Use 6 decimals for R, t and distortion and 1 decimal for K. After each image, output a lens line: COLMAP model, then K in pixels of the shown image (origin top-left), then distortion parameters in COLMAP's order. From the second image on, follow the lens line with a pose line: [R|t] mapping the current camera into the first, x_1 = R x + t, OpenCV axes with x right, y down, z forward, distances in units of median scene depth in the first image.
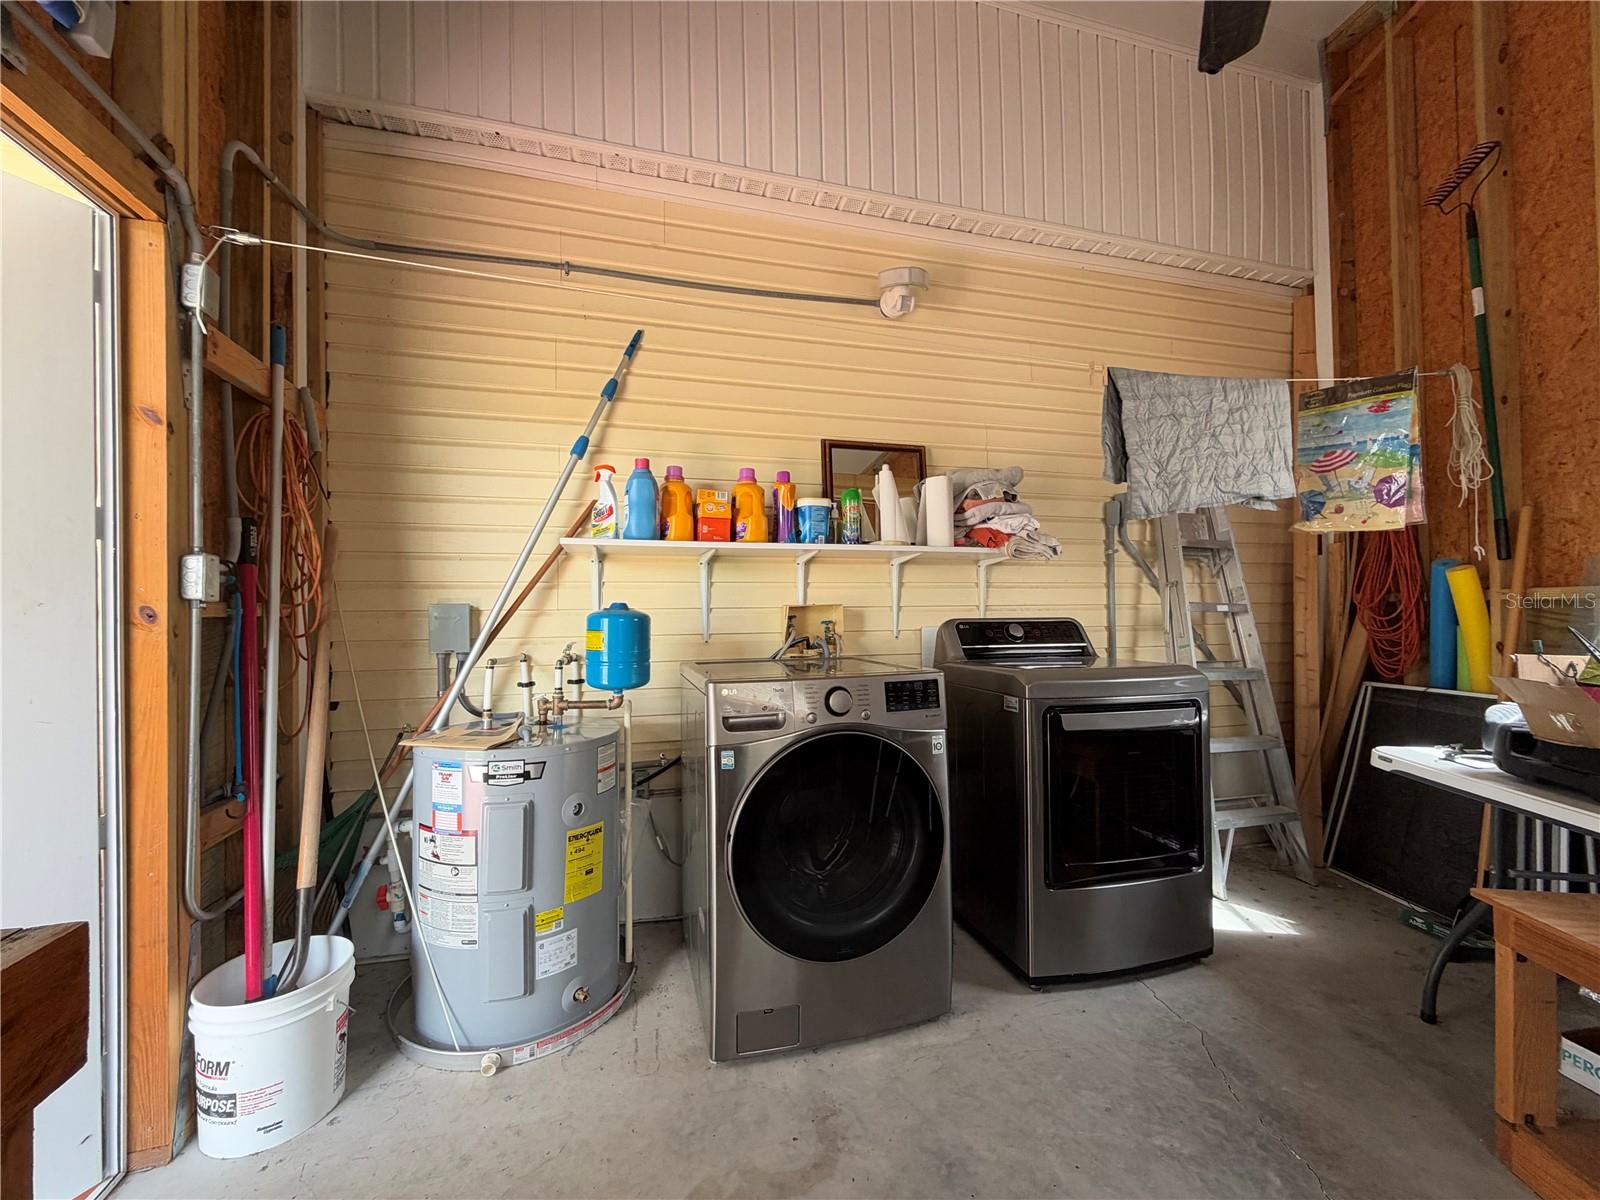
lens RADIAL K [[636.9, 0, 796.7], [0, 636.9, 601.8], [0, 0, 1]] dist [-0.002353, 0.000737]
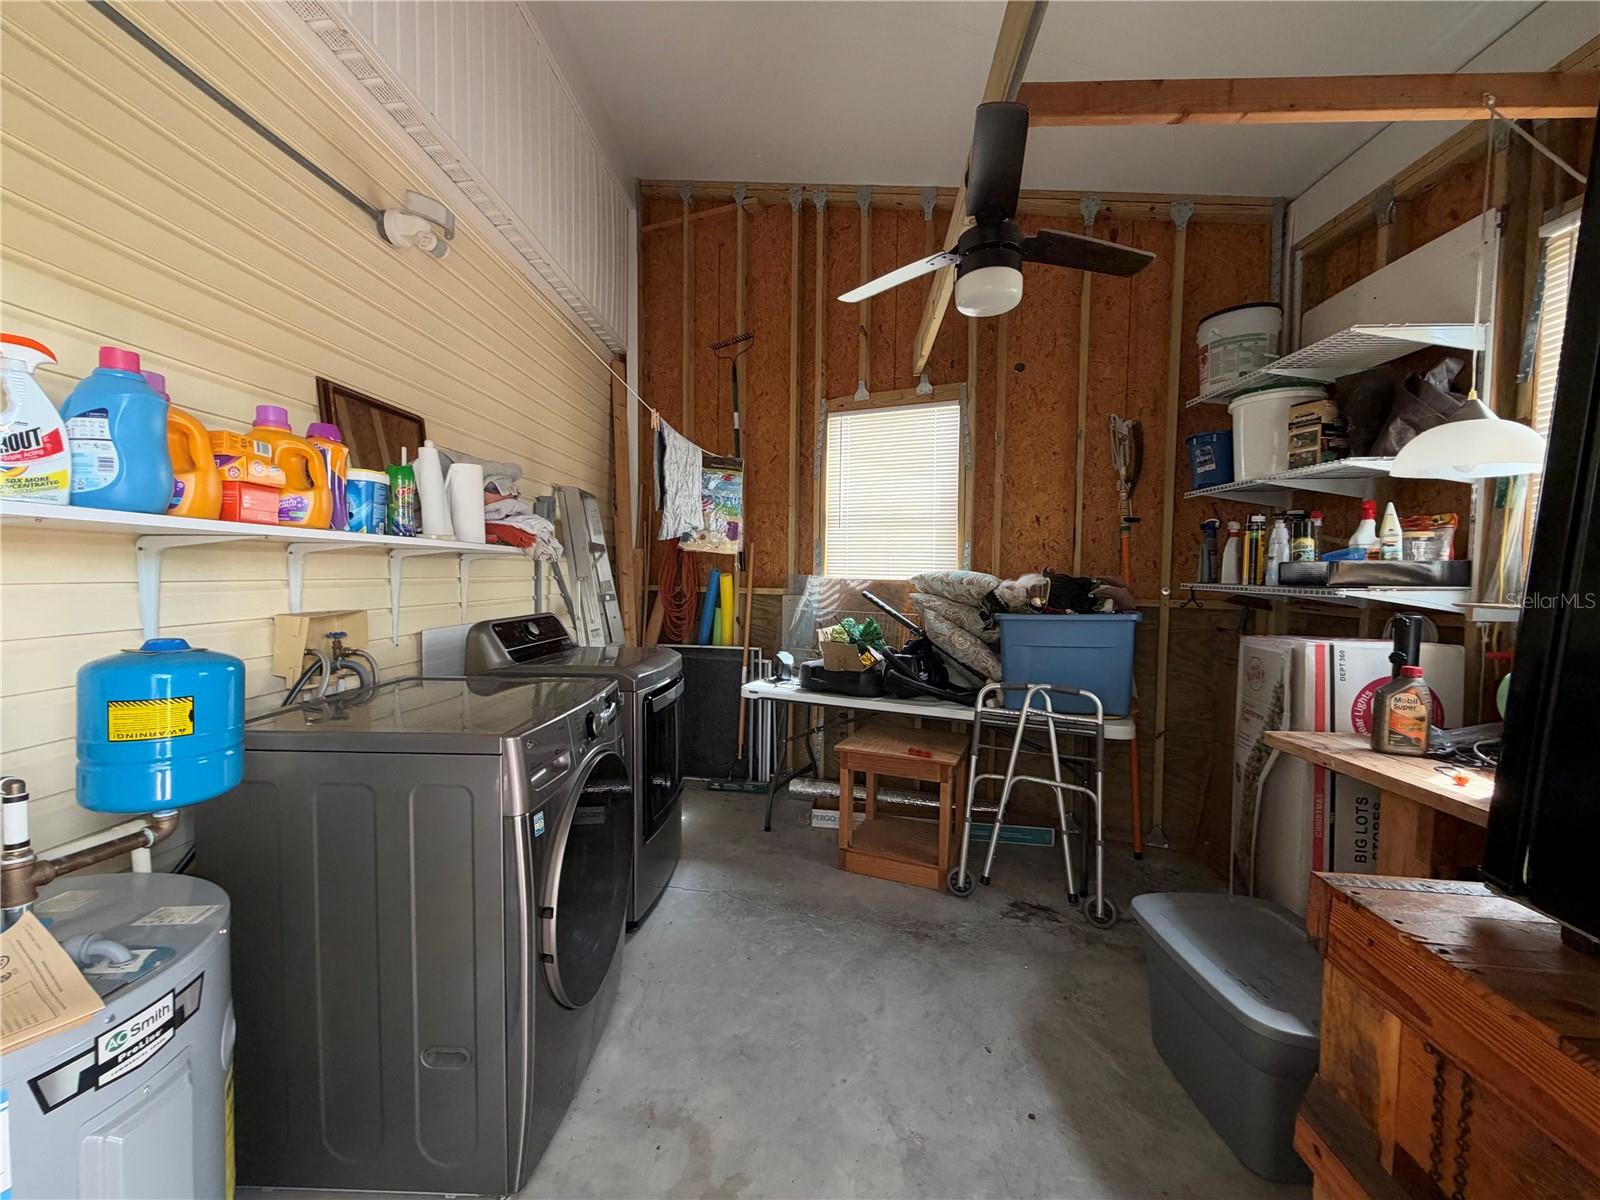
lens RADIAL K [[636.9, 0, 796.7], [0, 636.9, 601.8], [0, 0, 1]] dist [-0.002353, 0.000737]
pose [[0.300179, -0.030962, 0.953380, -0.566245], [-0.029679, 0.998686, 0.041778, -0.060697], [-0.953421, -0.040836, 0.298866, 0.321668]]
